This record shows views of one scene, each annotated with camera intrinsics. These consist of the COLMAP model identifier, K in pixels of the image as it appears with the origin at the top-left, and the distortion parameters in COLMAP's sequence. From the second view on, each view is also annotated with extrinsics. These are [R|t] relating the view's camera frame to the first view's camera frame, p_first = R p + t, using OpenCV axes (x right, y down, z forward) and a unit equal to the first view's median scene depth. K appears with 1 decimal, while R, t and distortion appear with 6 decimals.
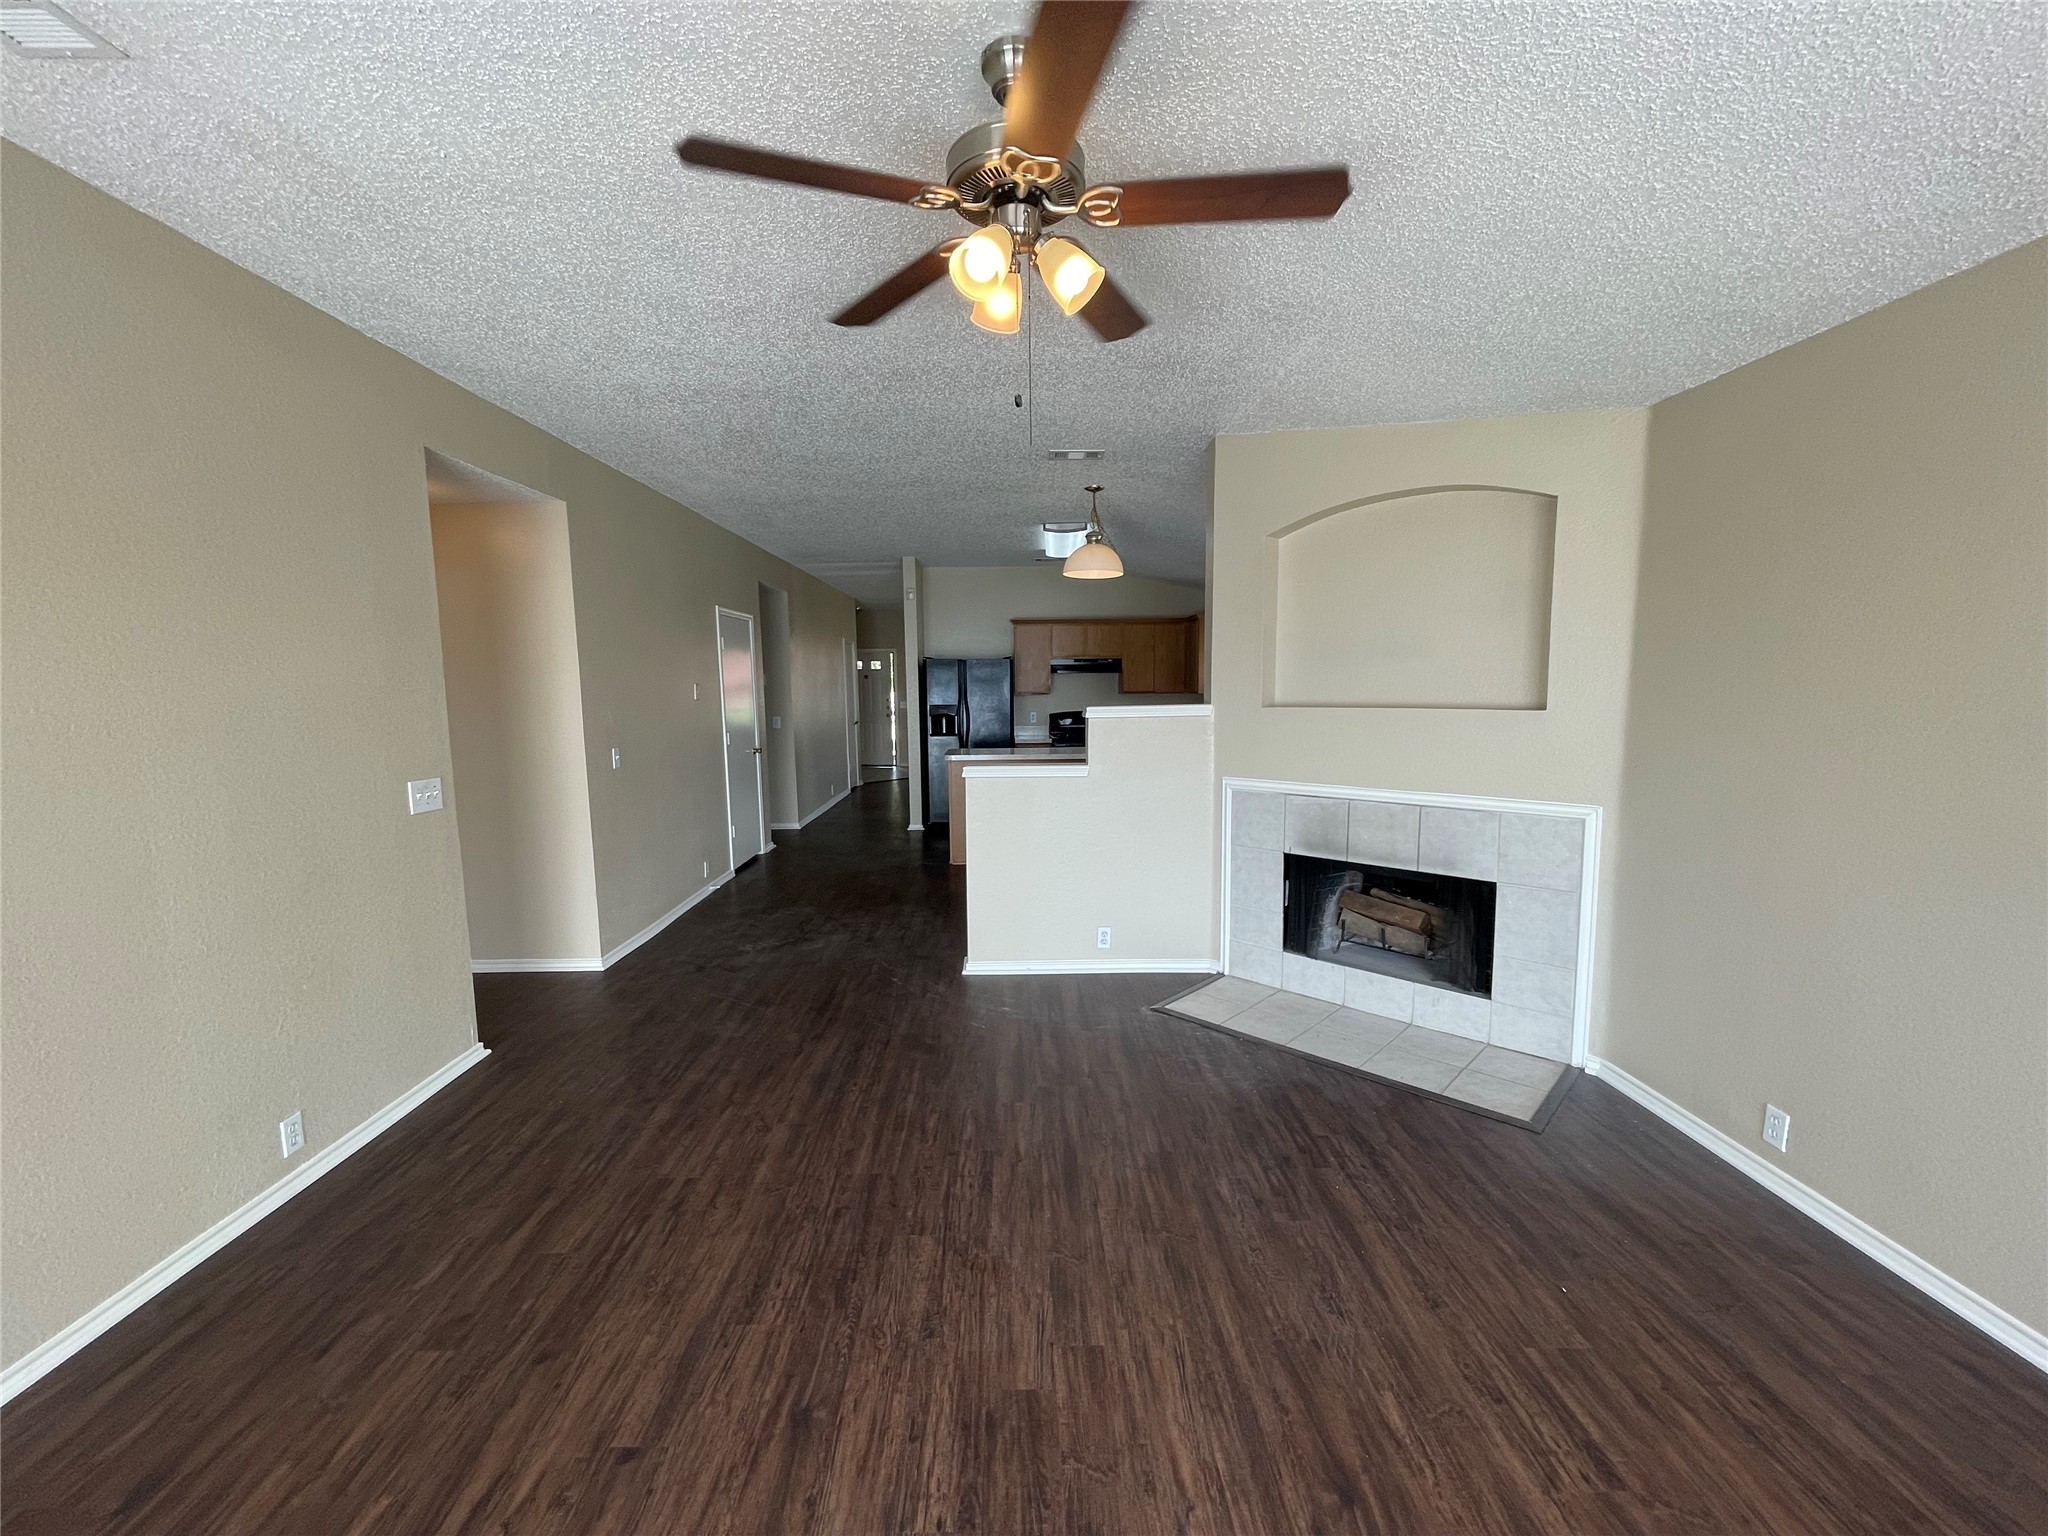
lens RADIAL K [[828.1, 0, 1018.3], [0, 828.1, 766.6], [0, 0, 1]] dist [-0.002387, 0.000272]
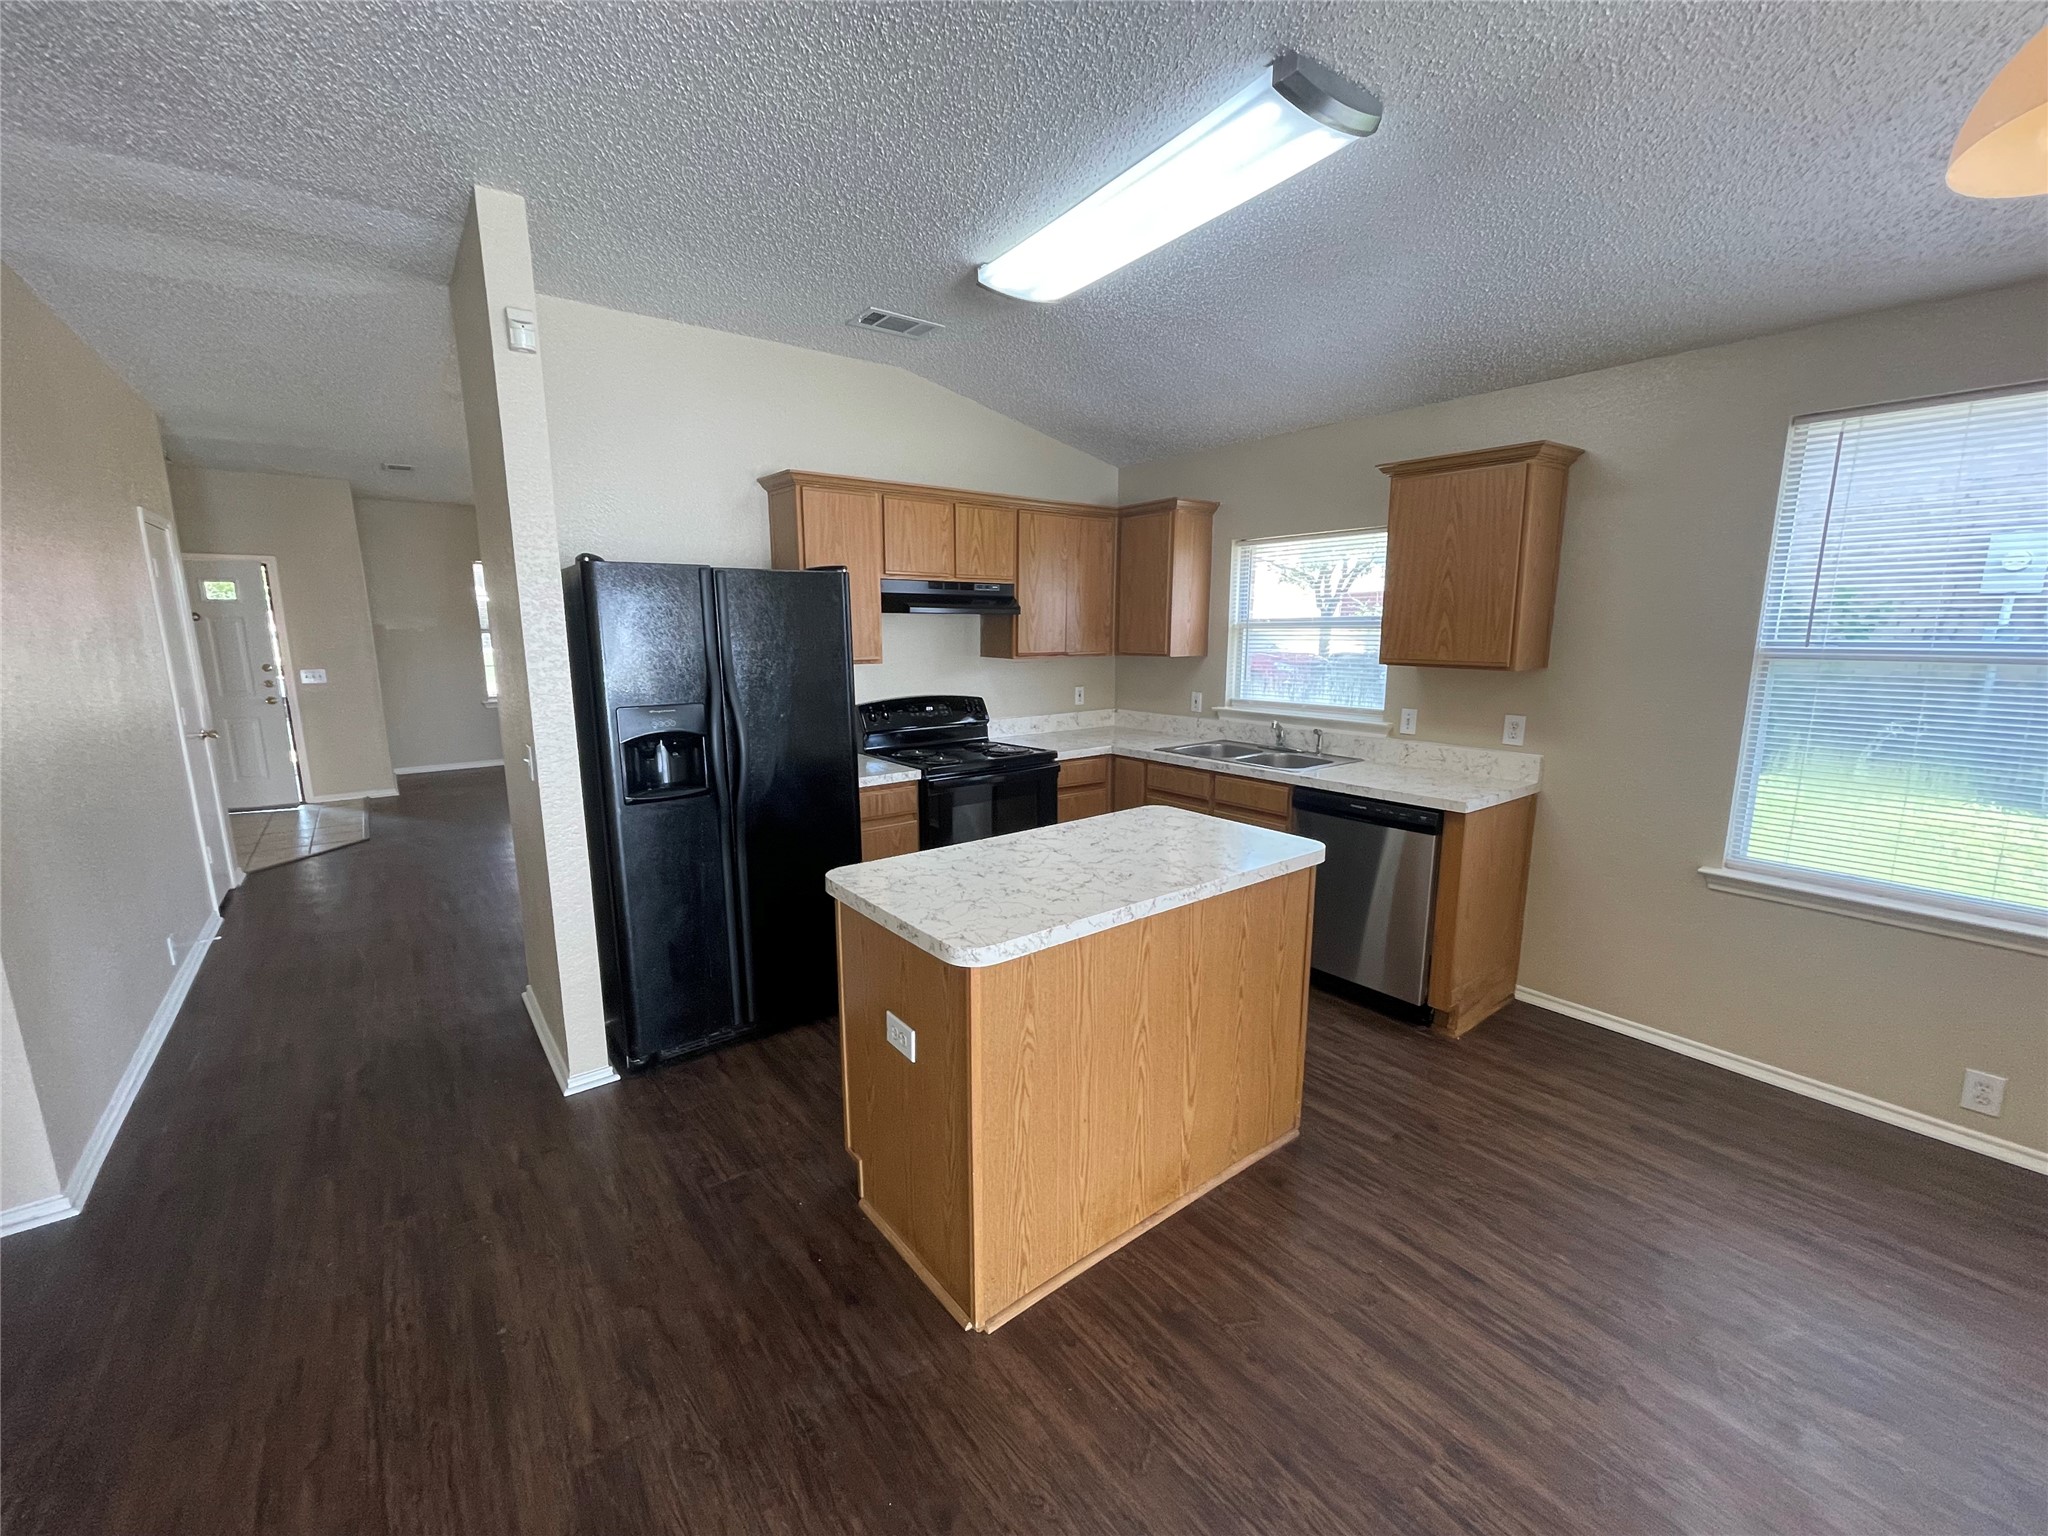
lens RADIAL K [[822.4, 0, 1015.6], [0, 822.4, 768.8], [0, 0, 1]] dist [-0.002066, 0.000158]
pose [[0.803901, -0.095943, 0.586974, -0.160190], [0.056781, 0.994776, 0.084834, -0.065468], [-0.592047, -0.034869, 0.805149, 0.619757]]
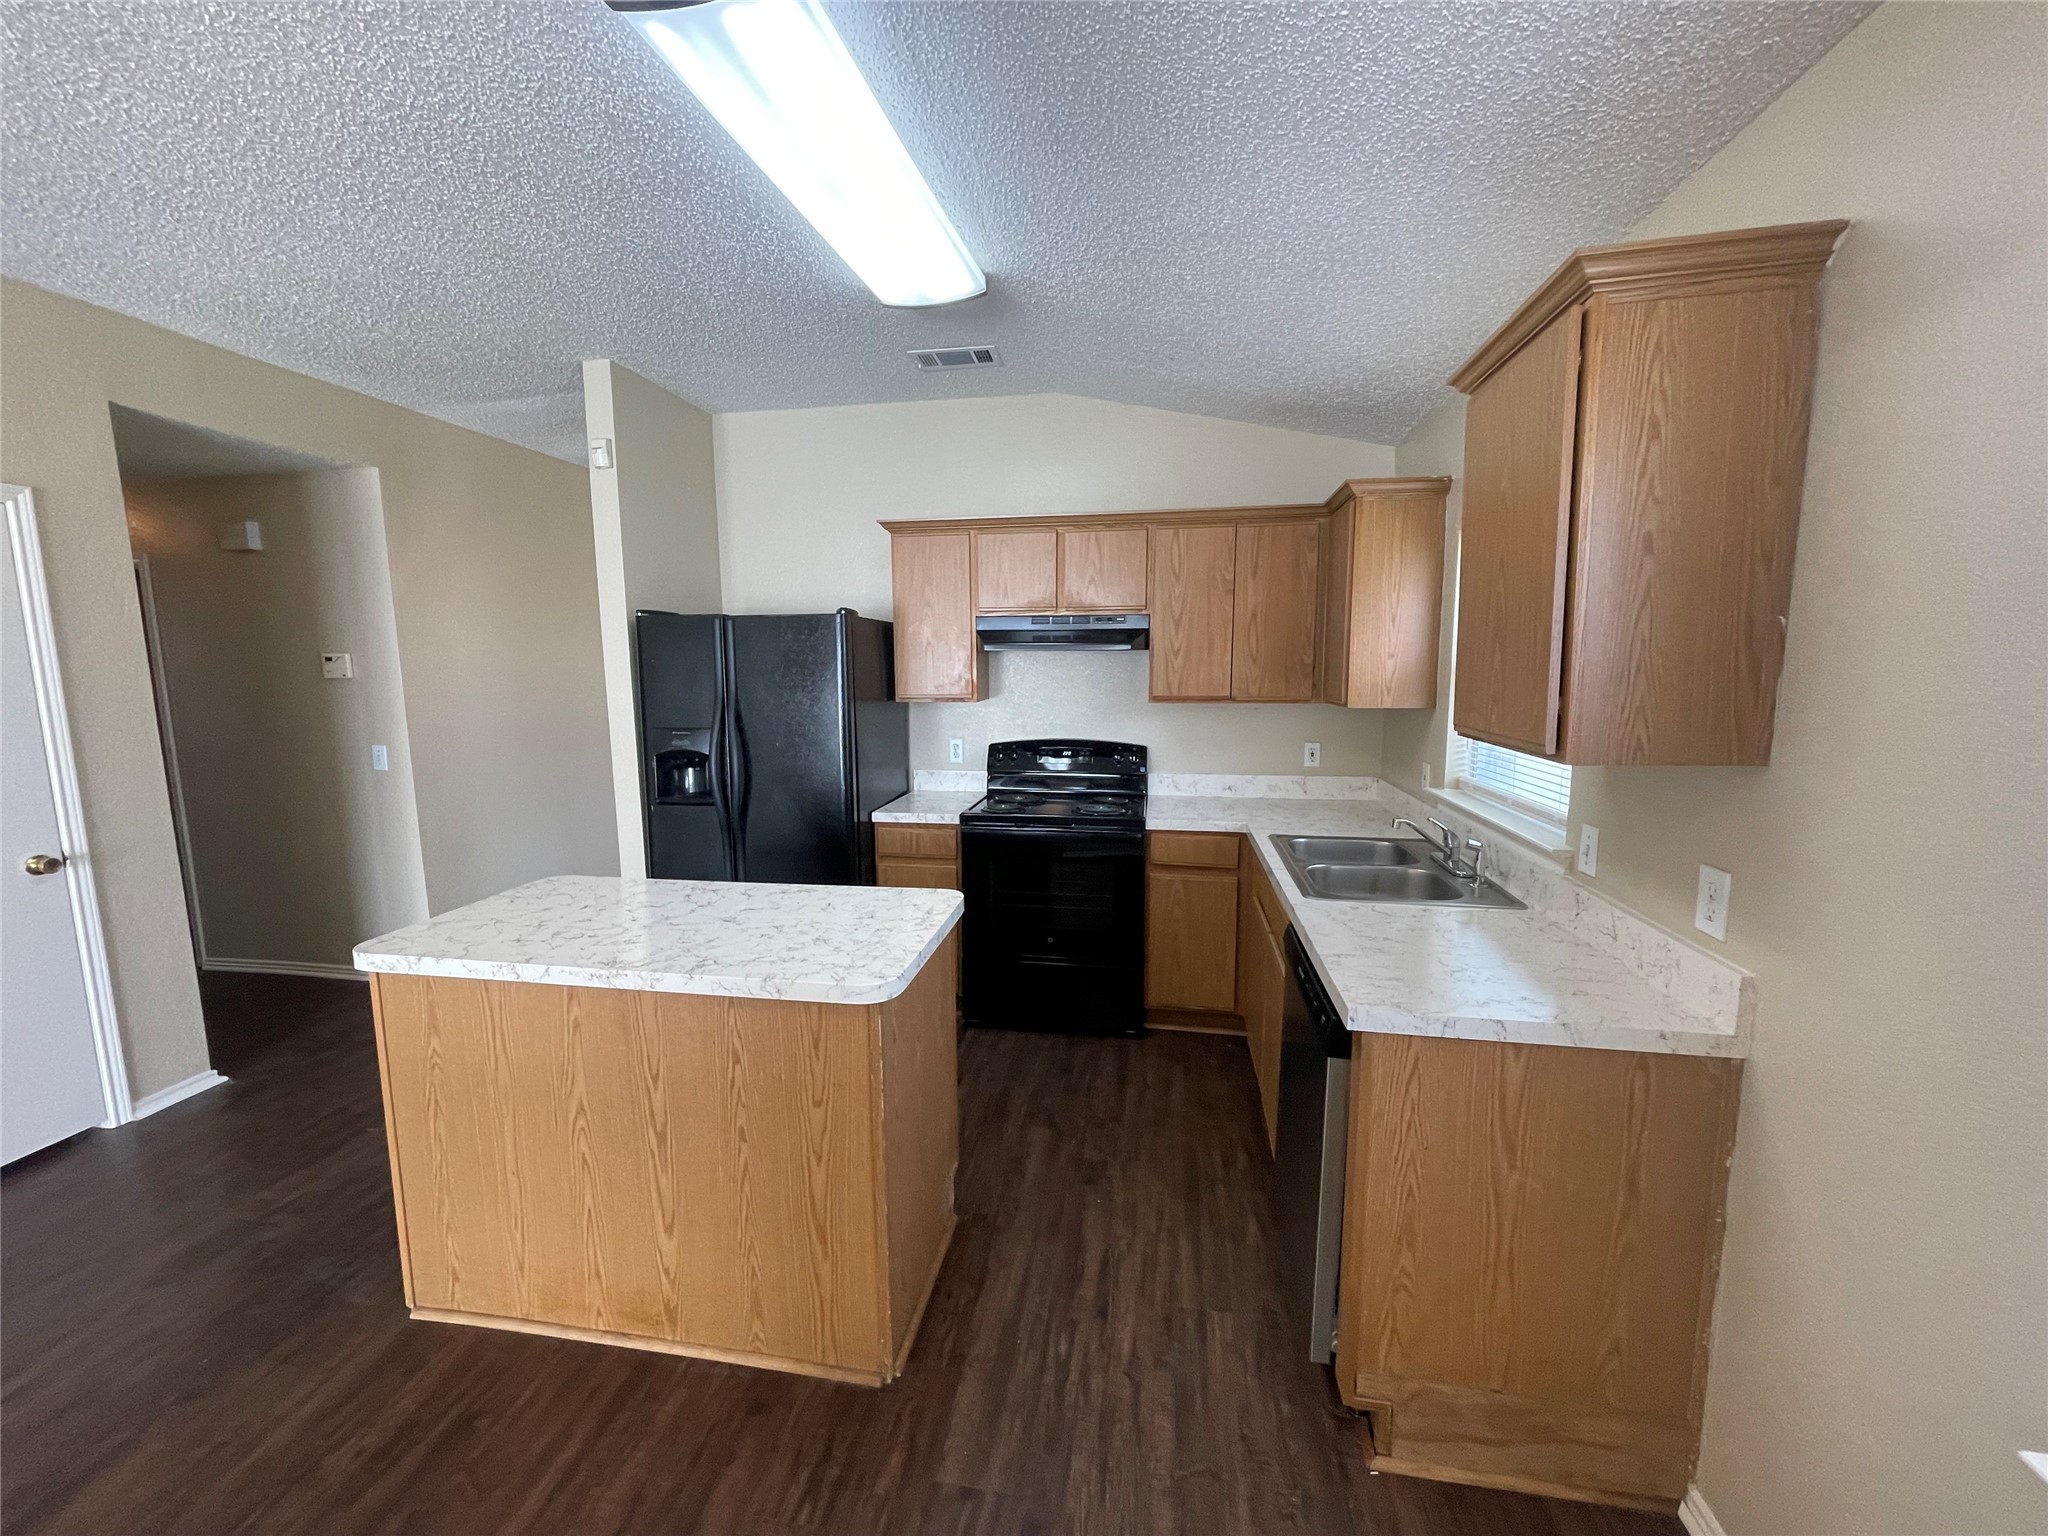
lens RADIAL K [[822.4, 0, 1015.6], [0, 822.4, 768.8], [0, 0, 1]] dist [-0.002066, 0.000158]
pose [[0.982407, 0.029129, -0.184466, 0.137201], [-0.024208, 0.999290, 0.028878, -0.066439], [0.185176, -0.023904, 0.982415, 0.600161]]
